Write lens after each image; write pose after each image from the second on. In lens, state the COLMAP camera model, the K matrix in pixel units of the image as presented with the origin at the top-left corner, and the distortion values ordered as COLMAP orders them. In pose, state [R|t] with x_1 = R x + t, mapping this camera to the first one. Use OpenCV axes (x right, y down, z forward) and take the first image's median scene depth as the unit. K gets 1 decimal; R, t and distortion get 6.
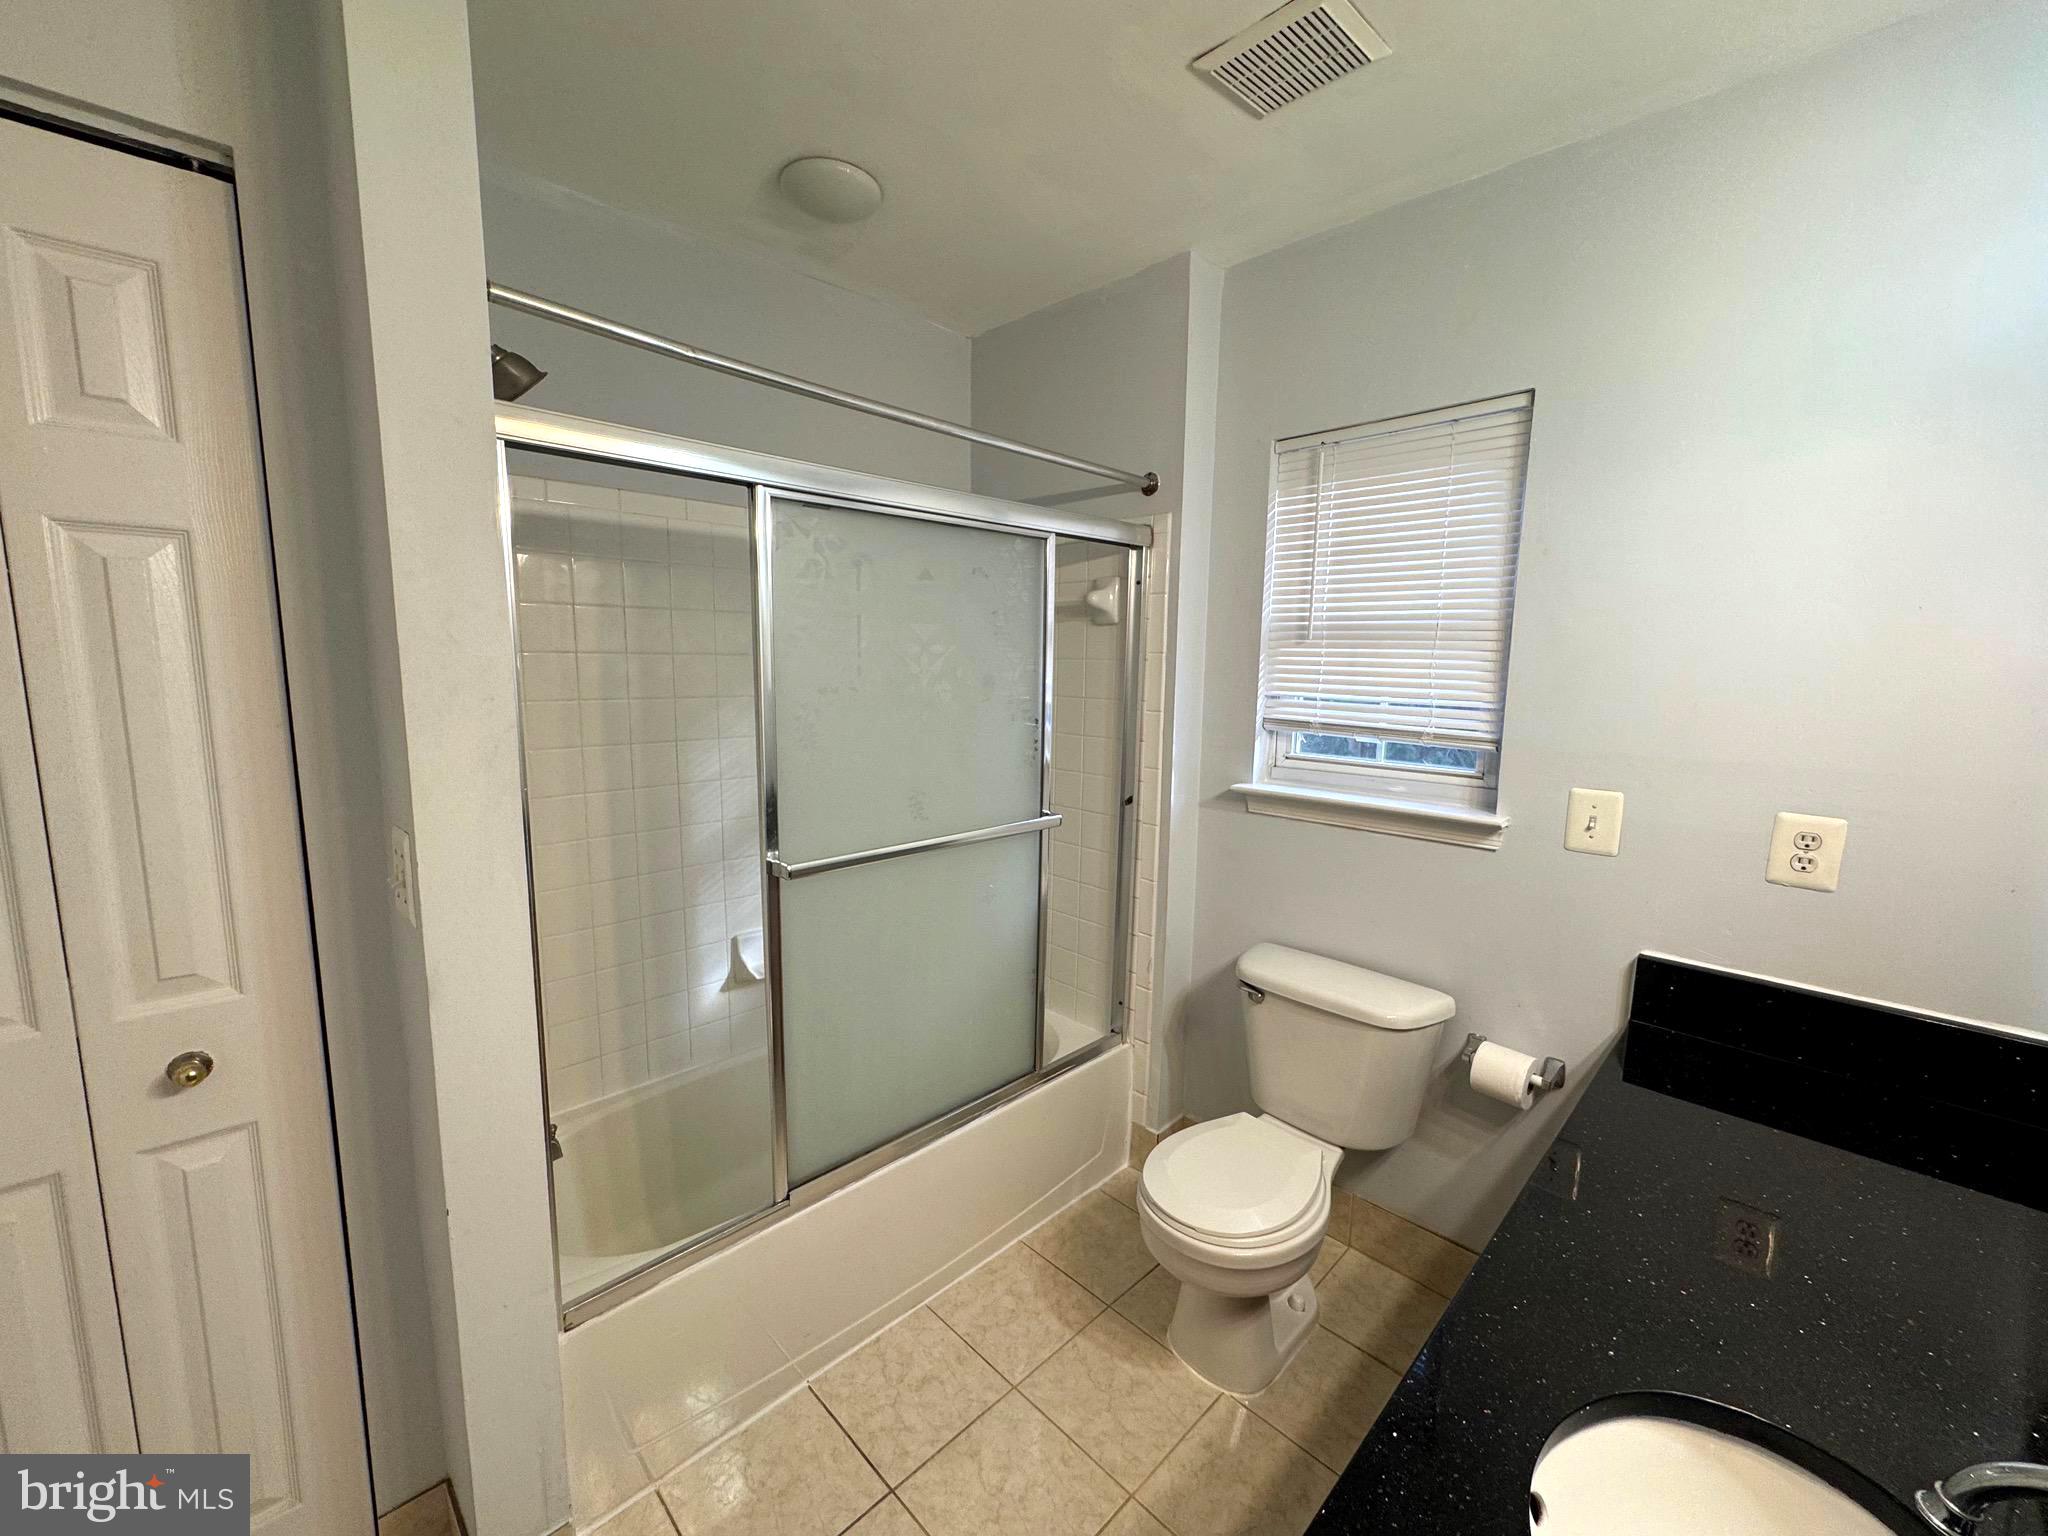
lens RADIAL K [[812.8, 0, 1020.2], [0, 812.8, 765.4], [0, 0, 1]] dist [-0.004781, 0.000087]
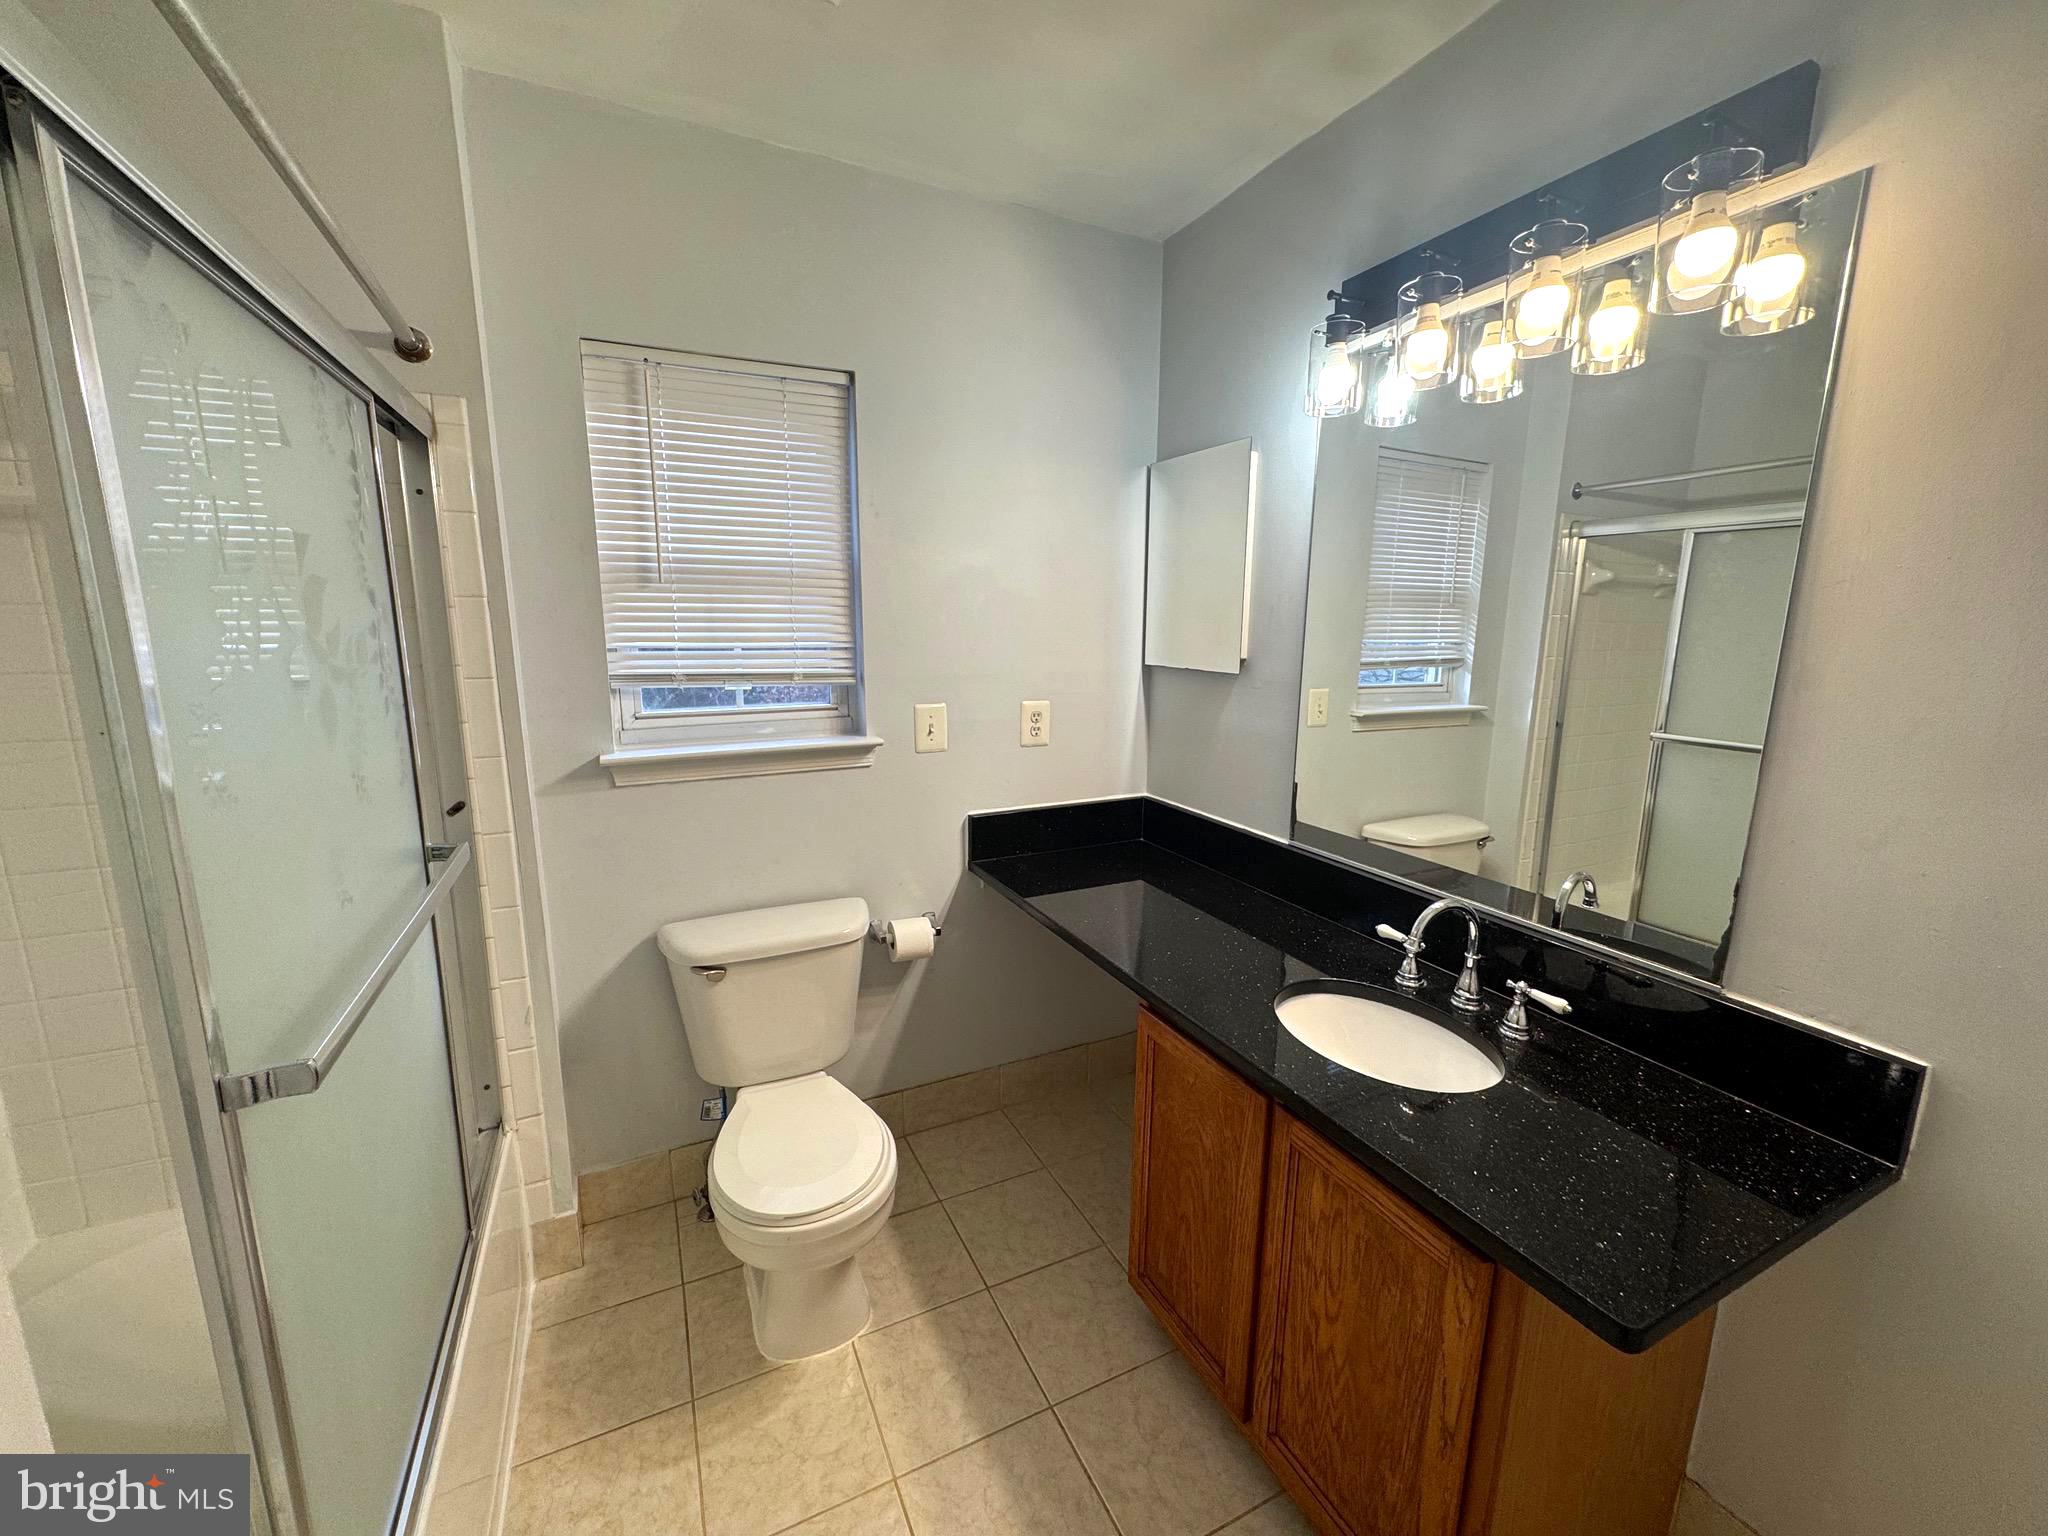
lens RADIAL K [[812.8, 0, 1020.2], [0, 812.8, 765.4], [0, 0, 1]] dist [-0.004781, 0.000087]
pose [[0.318727, -0.180489, 0.930504, -0.435459], [0.128107, 0.980898, 0.146383, -0.040640], [-0.939150, 0.072547, 0.335760, 0.371969]]
